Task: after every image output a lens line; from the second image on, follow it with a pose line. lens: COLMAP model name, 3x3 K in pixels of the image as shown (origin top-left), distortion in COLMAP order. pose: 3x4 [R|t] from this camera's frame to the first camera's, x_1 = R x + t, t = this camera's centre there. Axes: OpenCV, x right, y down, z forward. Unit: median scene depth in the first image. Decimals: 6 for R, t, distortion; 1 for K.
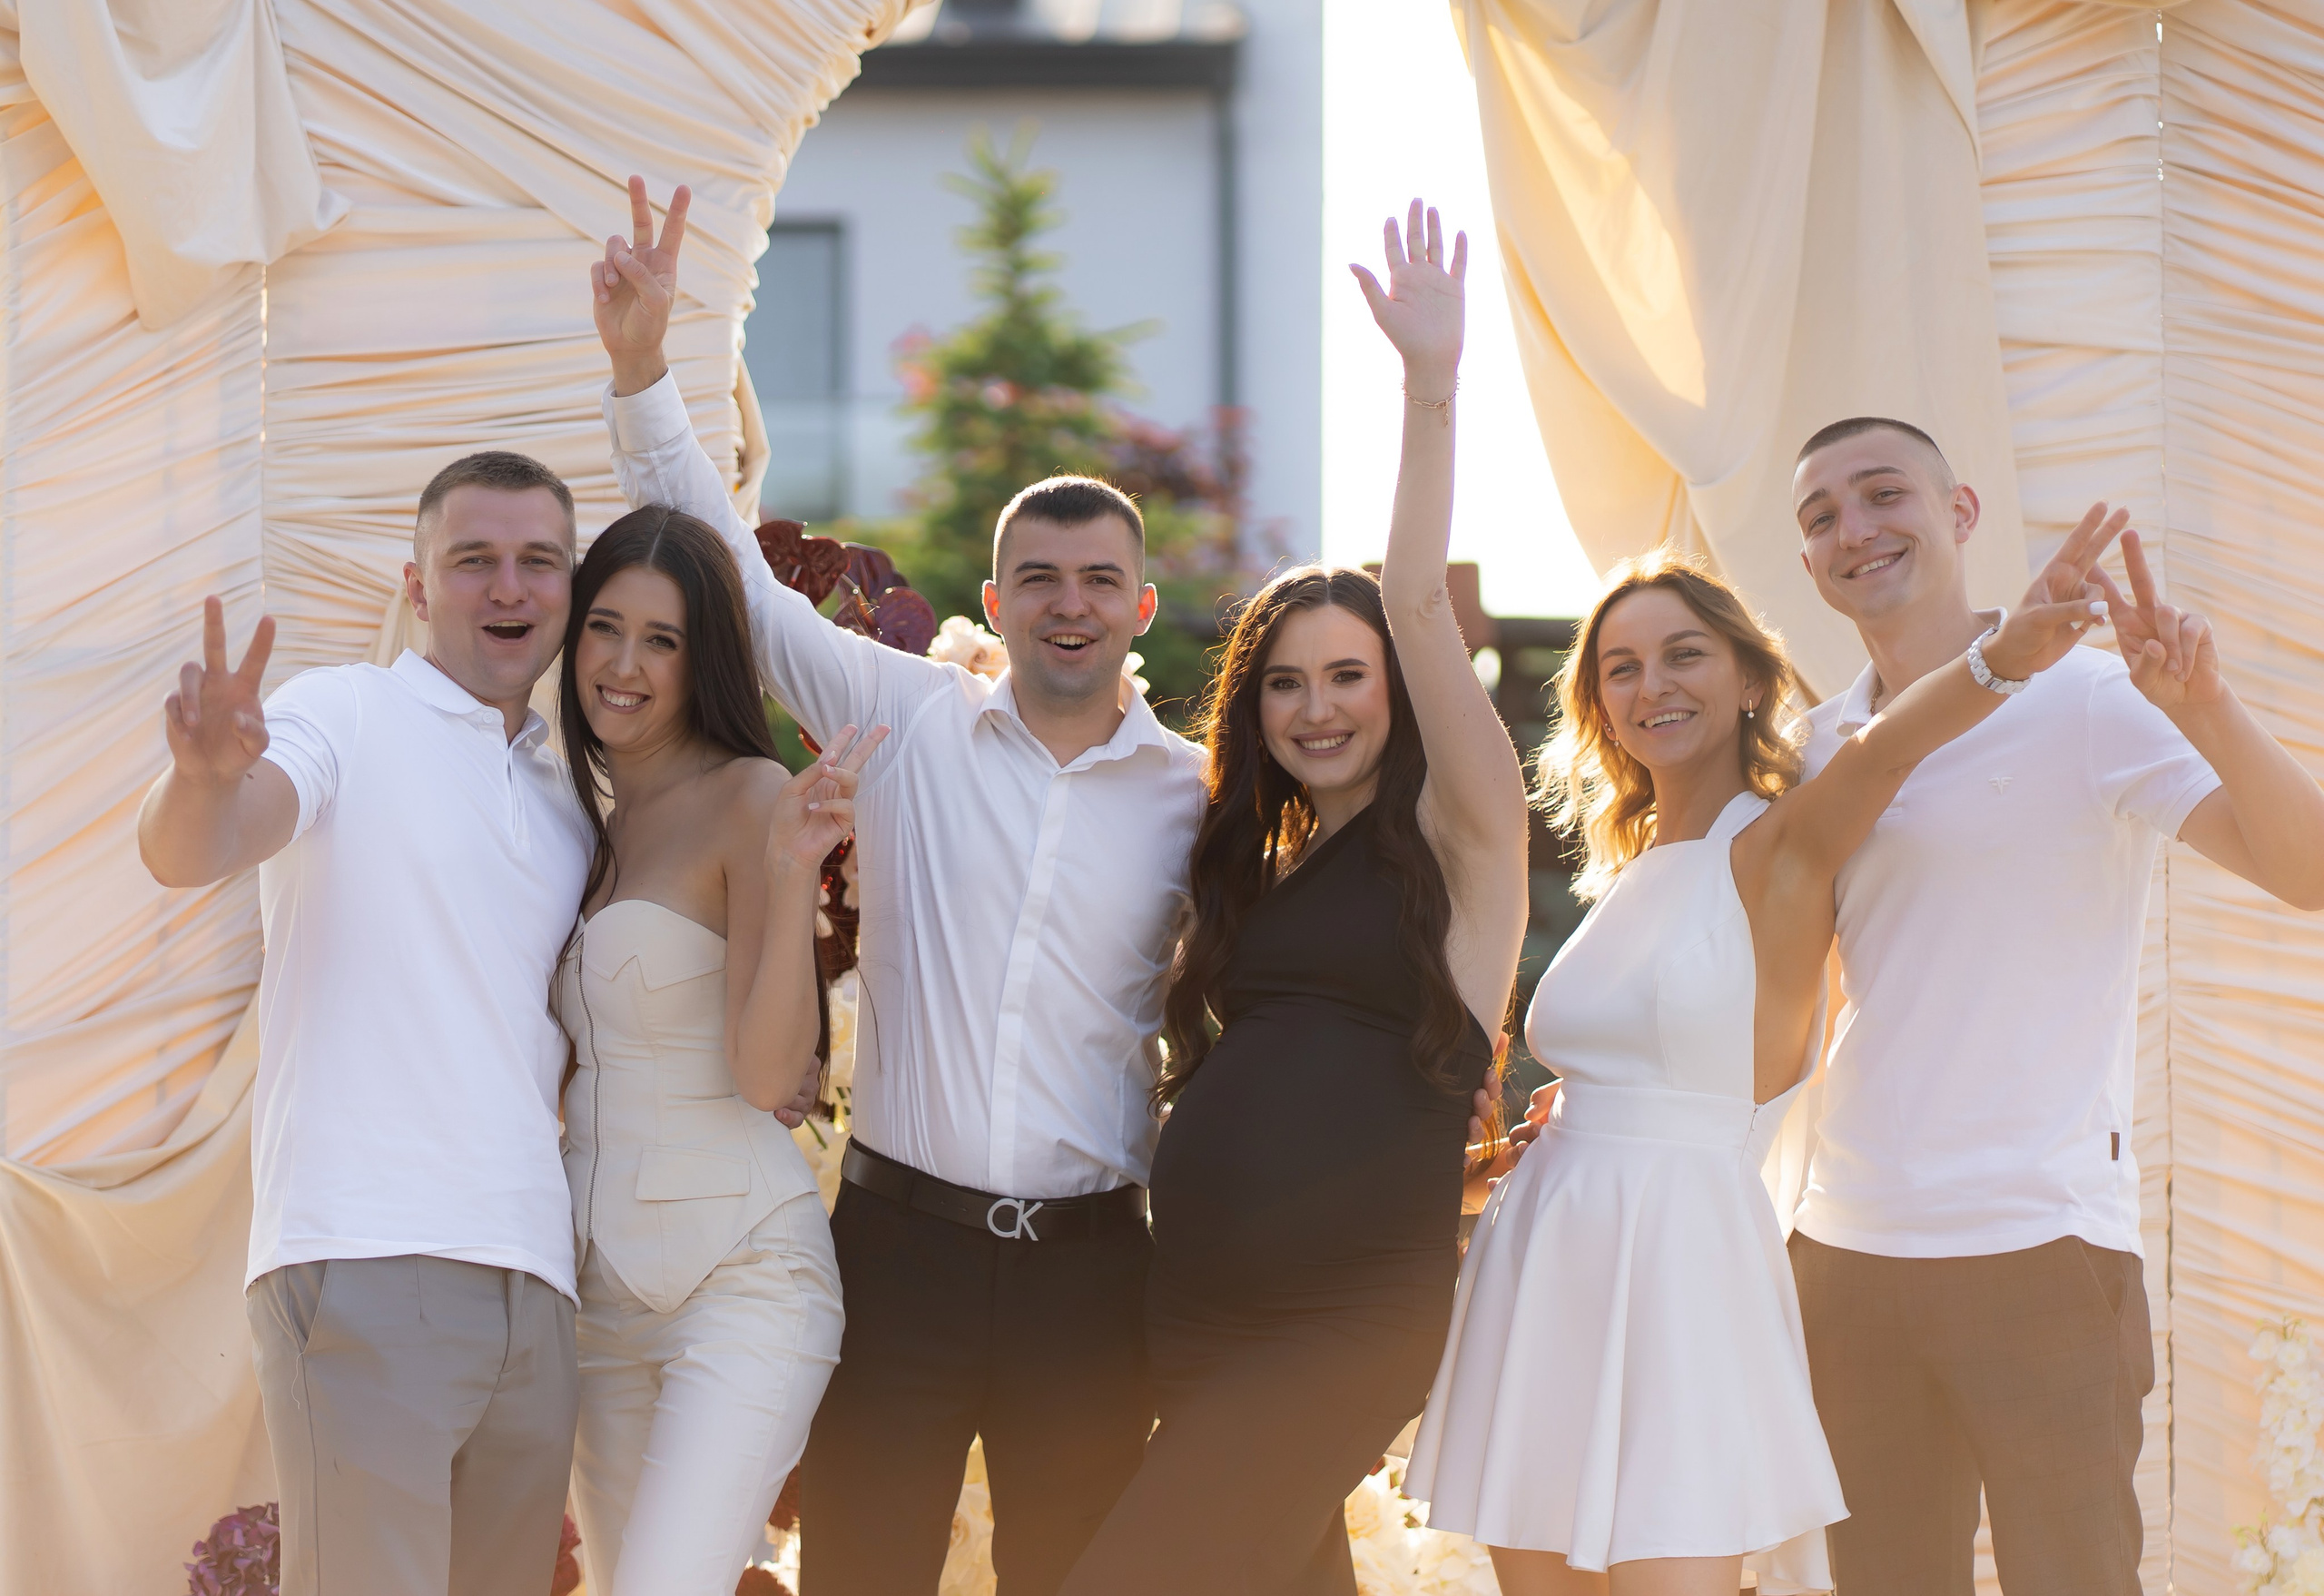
lens RADIAL K [[6623.8, 0, 1101.4], [0, 6623.8, 736.6], [0, 0, 1]] dist [0.075511, 0.000000]
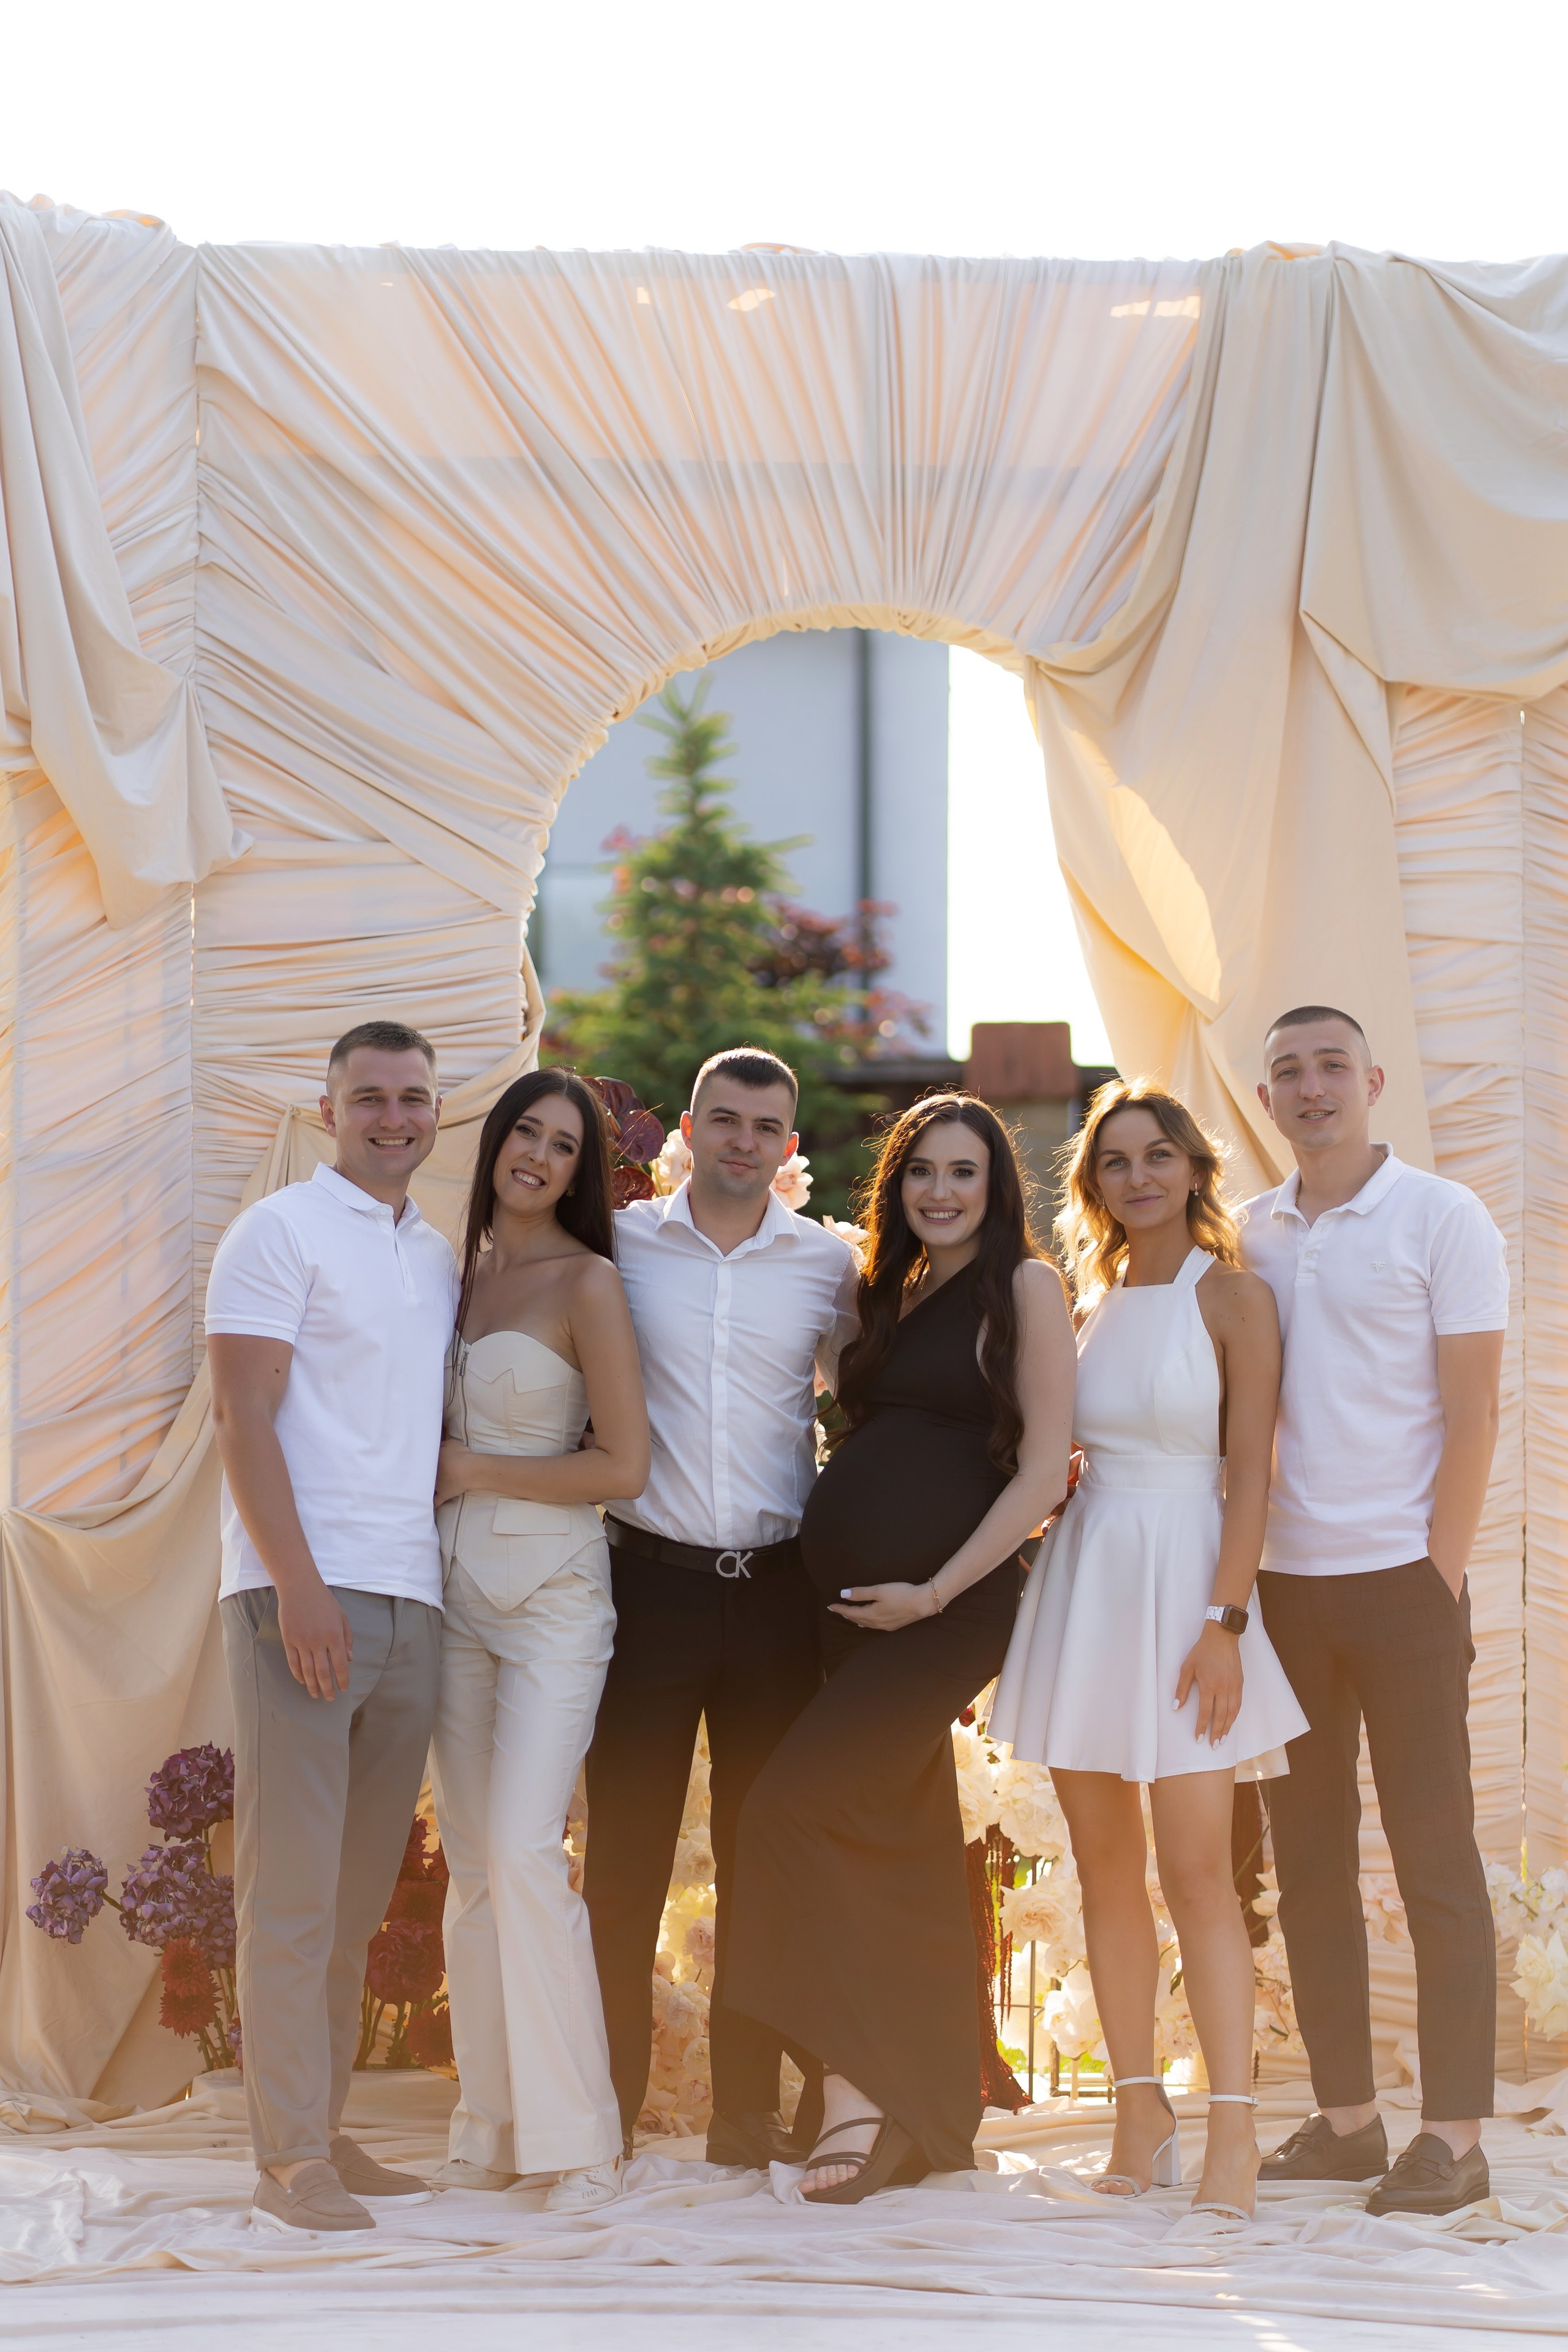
lens RADIAL K [[5840.5, 0, 787.3], [0, 5840.5, 1186.9], [0, 0, 1]] dist [0.087213, 0.000000]
pose [[0.999912, 0.003054, 0.012922, -0.014452], [-0.003293, 0.999823, 0.018523, -0.029447], [-0.012863, -0.018564, 0.999745, -0.264841]]
